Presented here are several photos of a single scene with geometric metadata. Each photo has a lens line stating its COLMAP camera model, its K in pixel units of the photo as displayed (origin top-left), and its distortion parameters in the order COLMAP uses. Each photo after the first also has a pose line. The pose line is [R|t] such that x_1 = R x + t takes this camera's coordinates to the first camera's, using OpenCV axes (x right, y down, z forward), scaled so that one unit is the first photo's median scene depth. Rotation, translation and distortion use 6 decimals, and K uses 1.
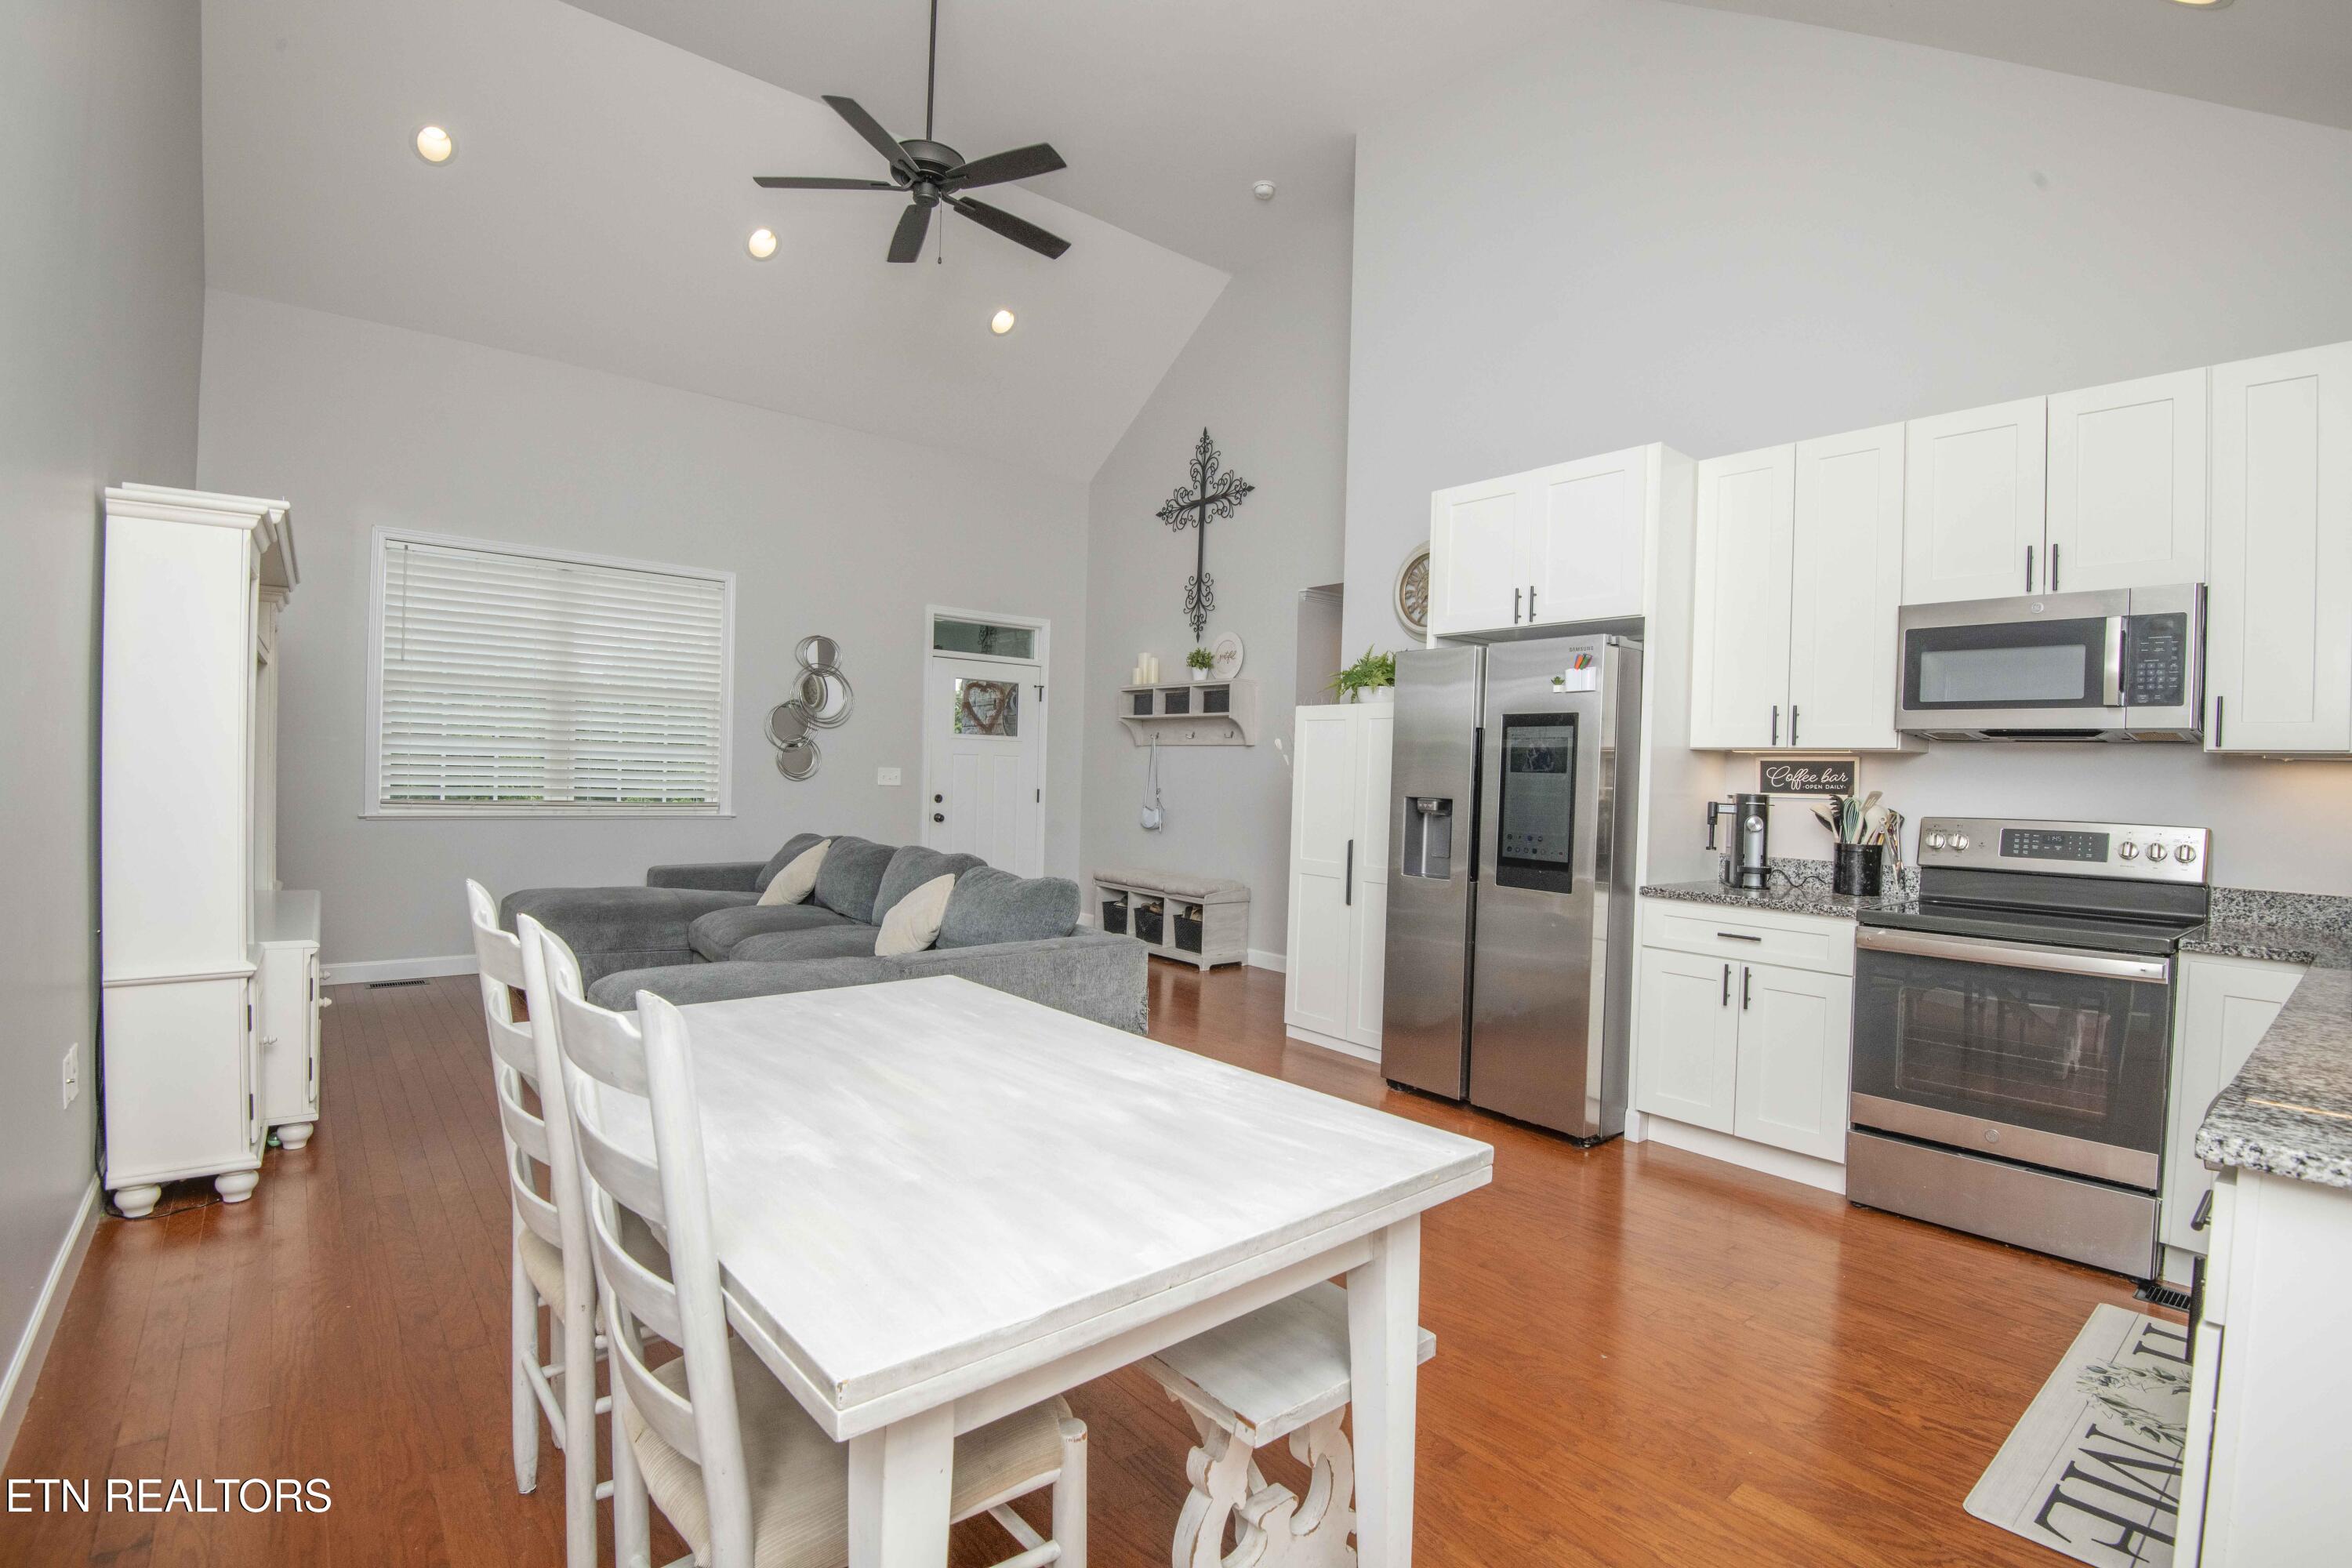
lens RADIAL K [[1087.5, 0, 1181.4], [0, 1087.5, 781.1], [0, 0, 1]] dist [-0.025858, -0.009082]
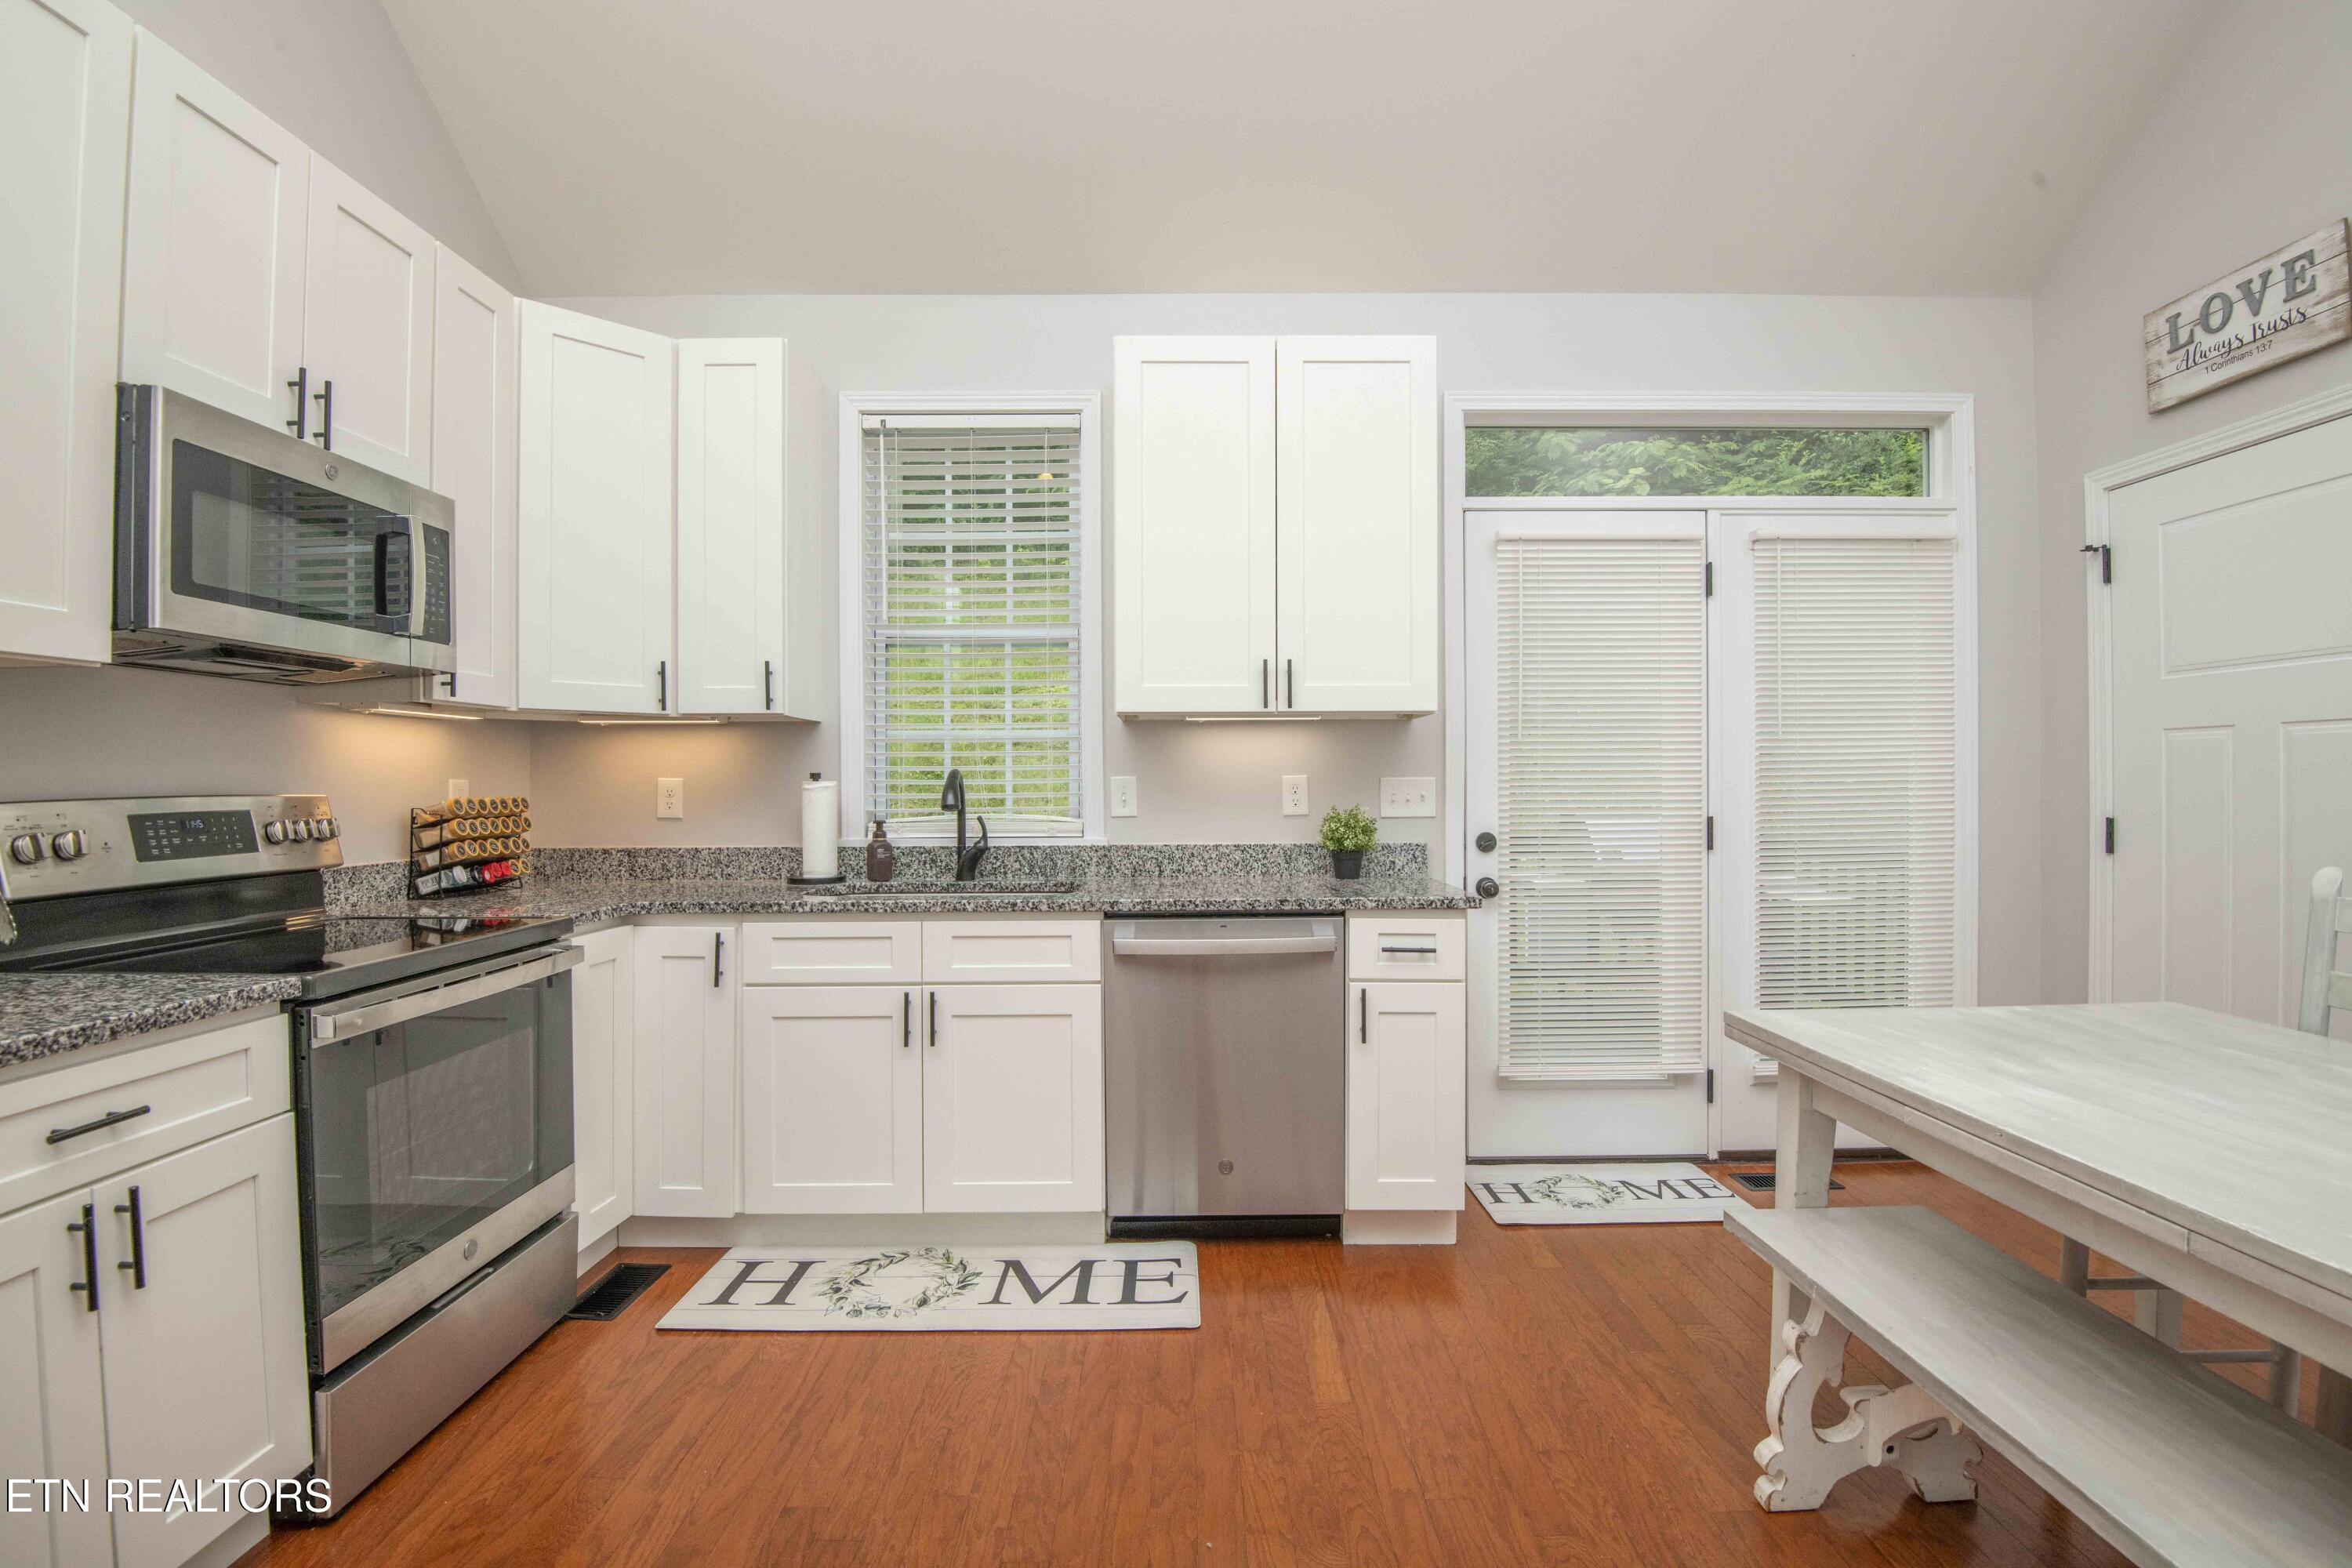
lens RADIAL K [[1087.5, 0, 1194.3], [0, 1087.5, 781.4], [0, 0, 1]] dist [-0.025858, -0.009082]
pose [[-0.775102, -0.026191, 0.631293, -0.023100], [-0.013400, 0.999597, 0.025019, 0.004129], [-0.631694, 0.010933, -0.775141, 0.912127]]
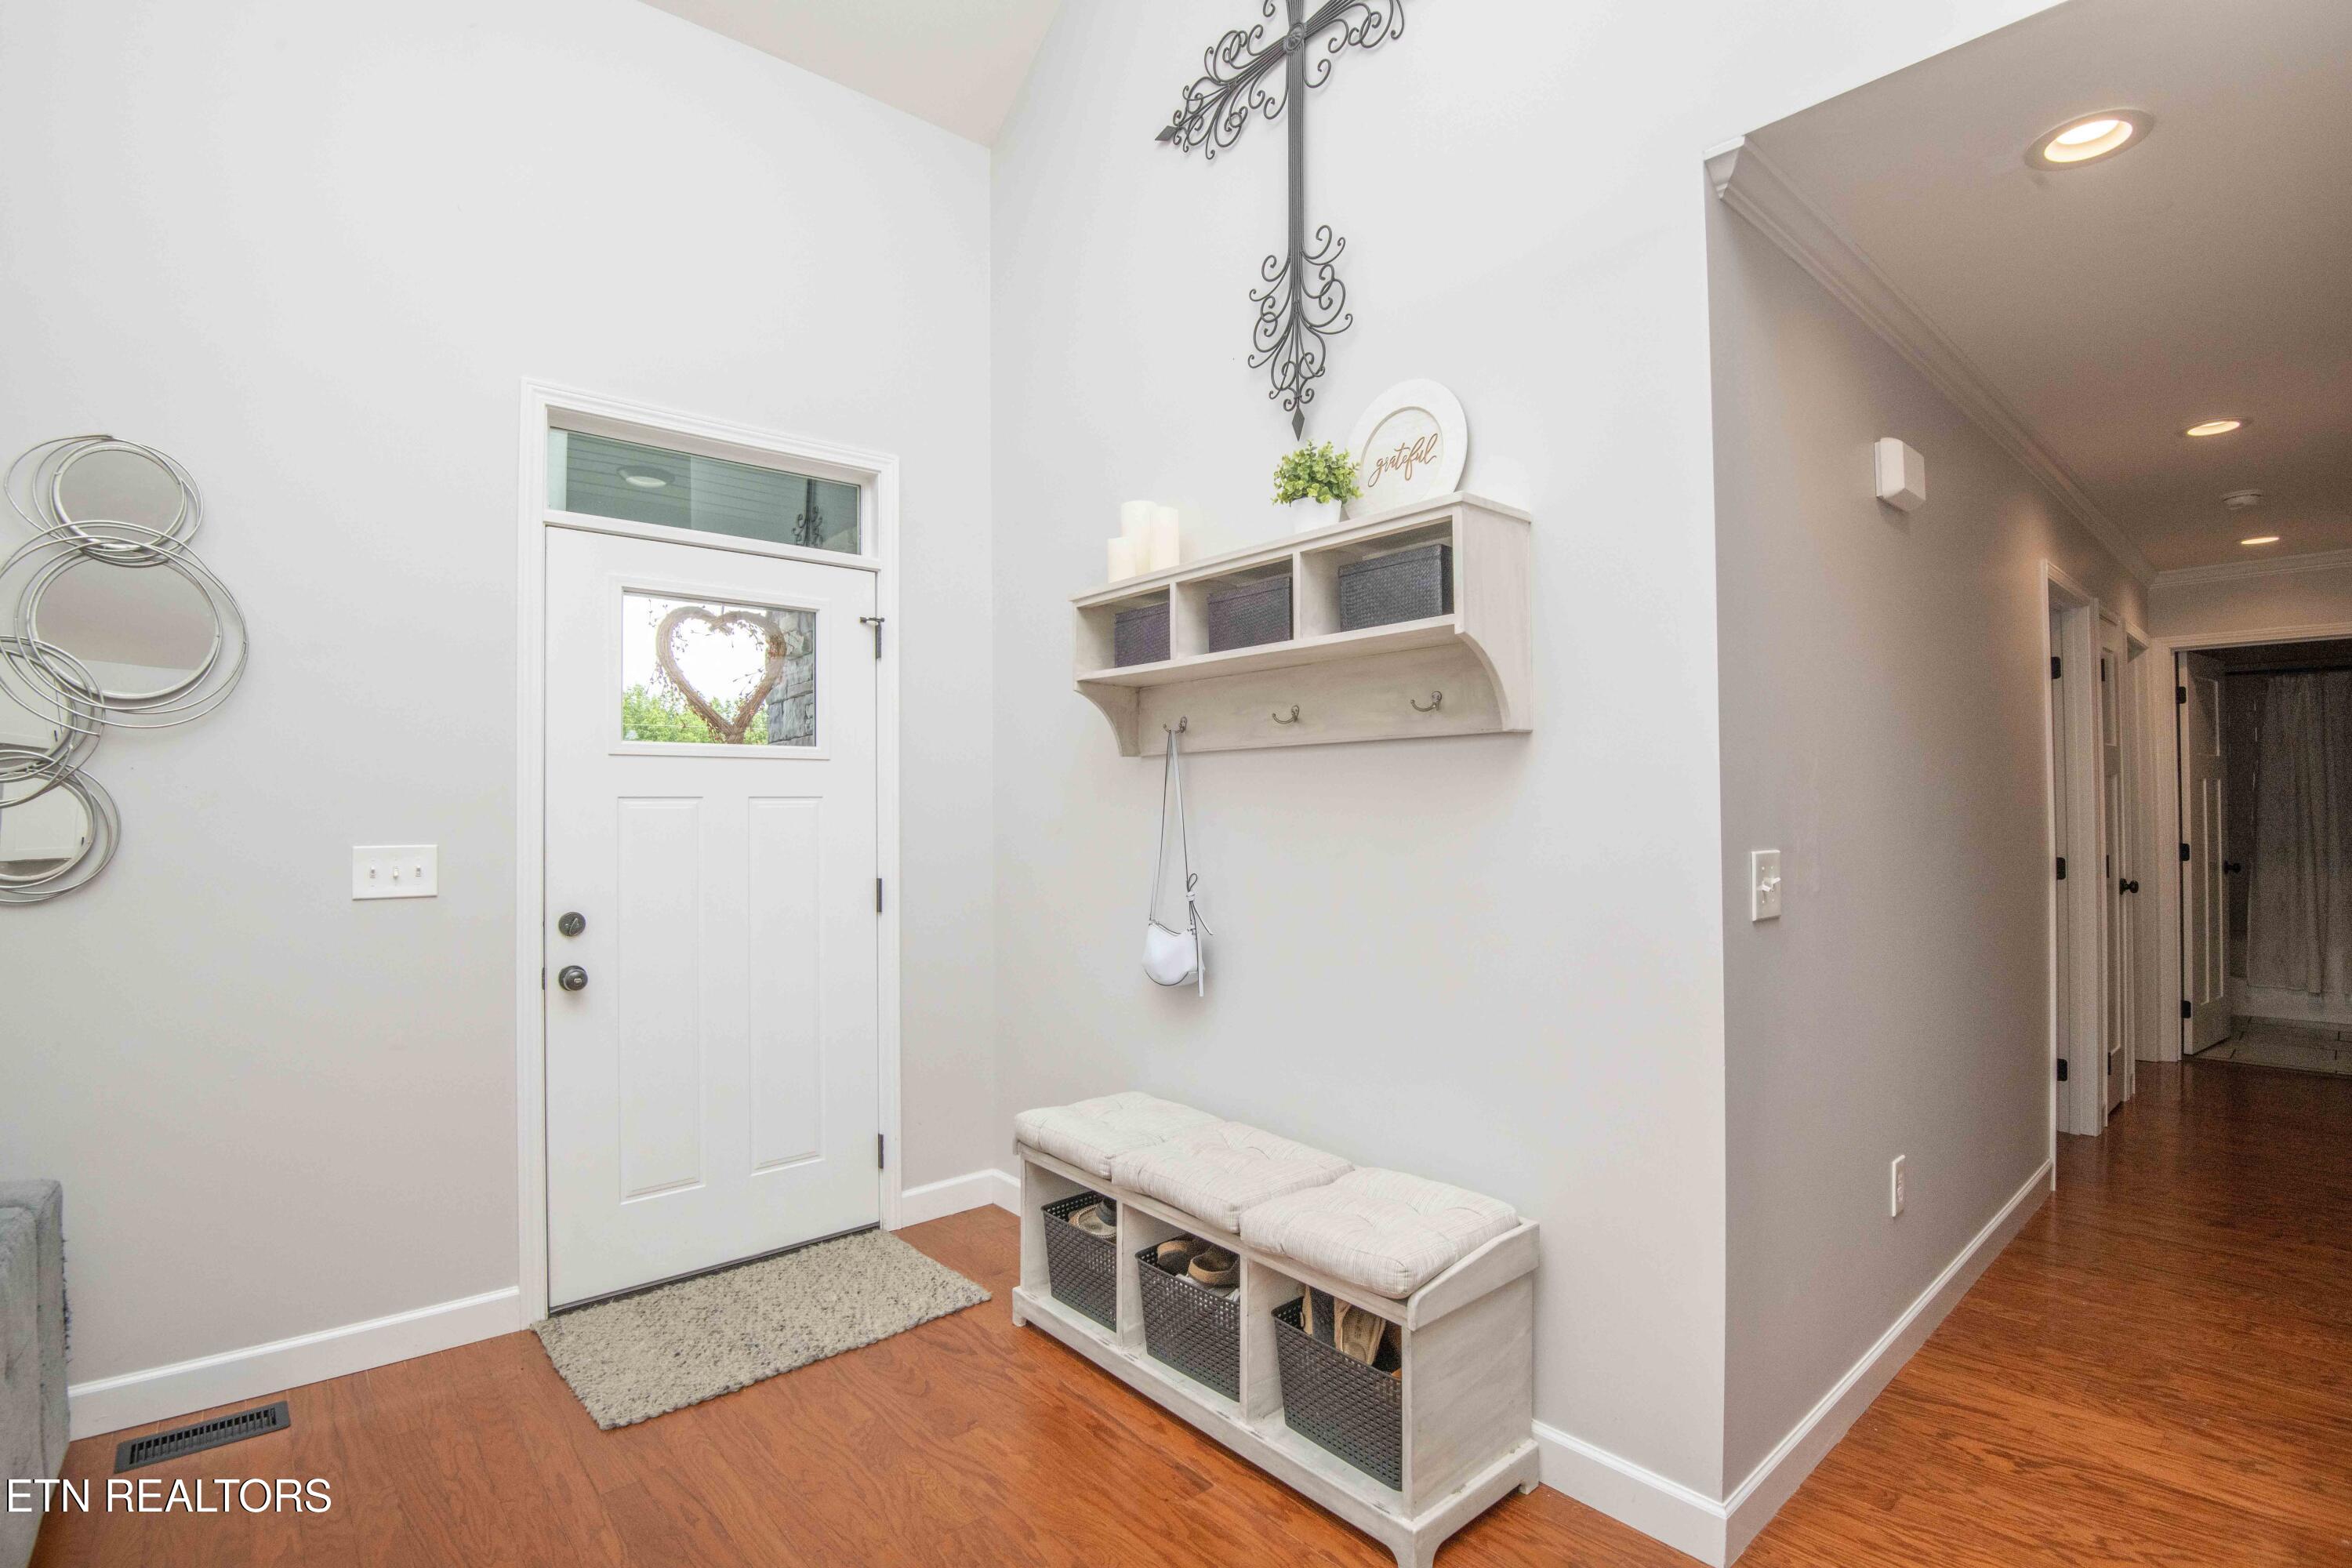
lens RADIAL K [[1087.5, 0, 1188.6], [0, 1087.5, 770.8], [0, 0, 1]] dist [-0.025858, -0.009082]
pose [[0.999062, -0.033100, 0.027930, -0.059326], [0.034203, 0.998615, -0.039976, -0.024489], [-0.026568, 0.040894, 0.998810, 1.262396]]
